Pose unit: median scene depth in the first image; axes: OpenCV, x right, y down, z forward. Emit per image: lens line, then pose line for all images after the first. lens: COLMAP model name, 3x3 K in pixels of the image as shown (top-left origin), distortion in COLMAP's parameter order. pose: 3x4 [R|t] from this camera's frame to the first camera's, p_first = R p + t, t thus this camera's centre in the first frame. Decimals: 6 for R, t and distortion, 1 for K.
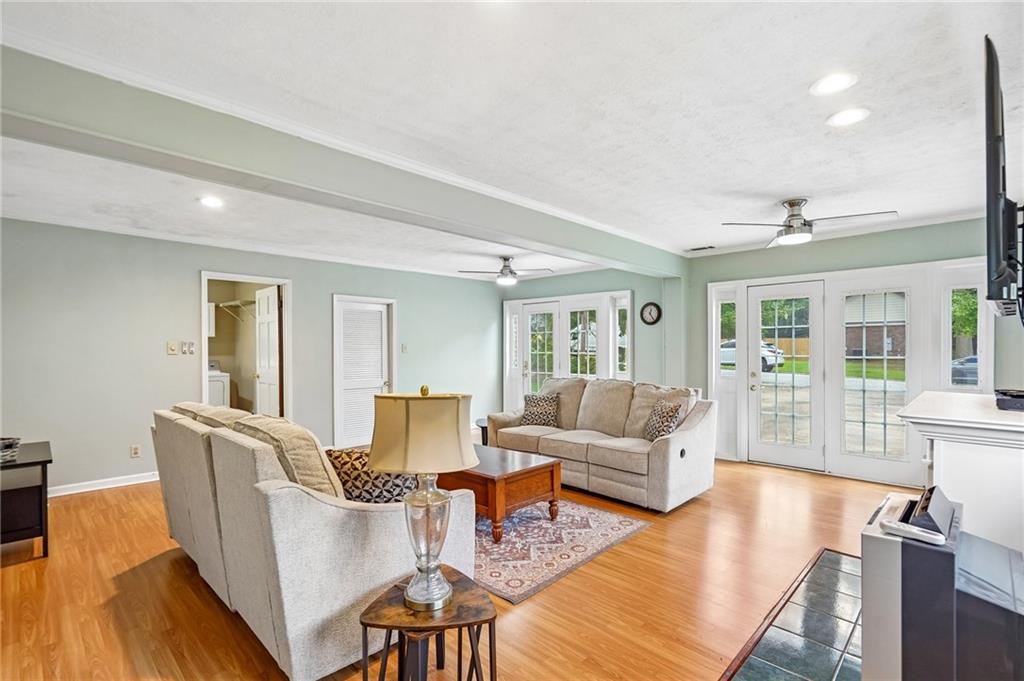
lens RADIAL K [[473.7, 0, 506.3], [0, 473.7, 352.9], [0, 0, 1]] dist [0.000686, 0.001276]
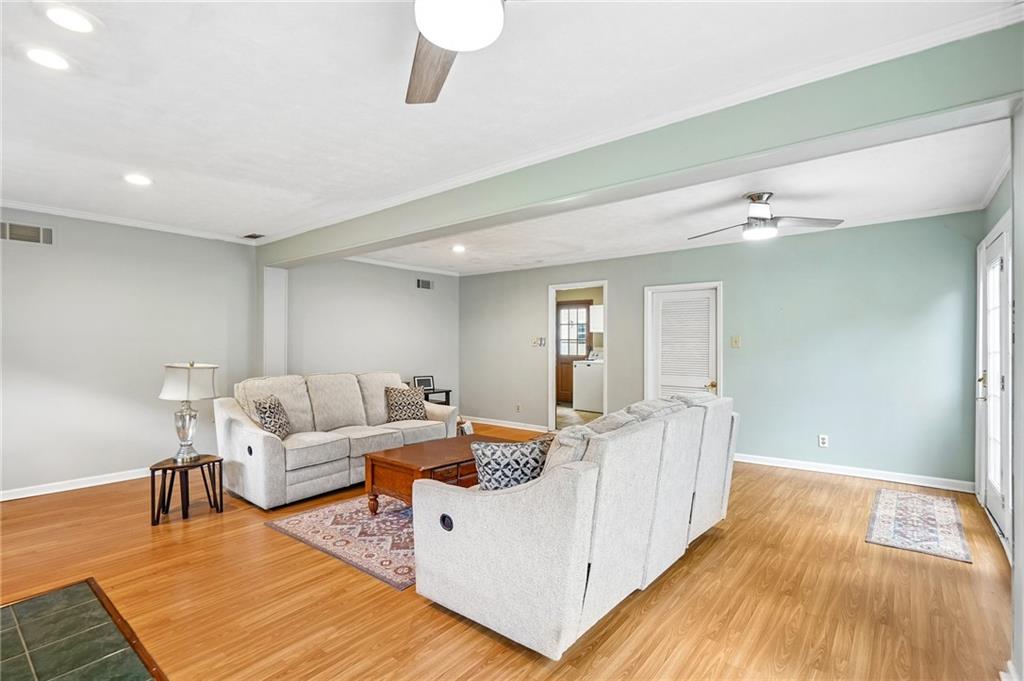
lens RADIAL K [[473.7, 0, 506.3], [0, 473.7, 352.9], [0, 0, 1]] dist [0.000686, 0.001276]
pose [[0.090577, 0.016928, -0.995746, 1.132811], [-0.005654, 0.999848, 0.016484, -0.005249], [0.995873, 0.004137, 0.090659, 1.212895]]
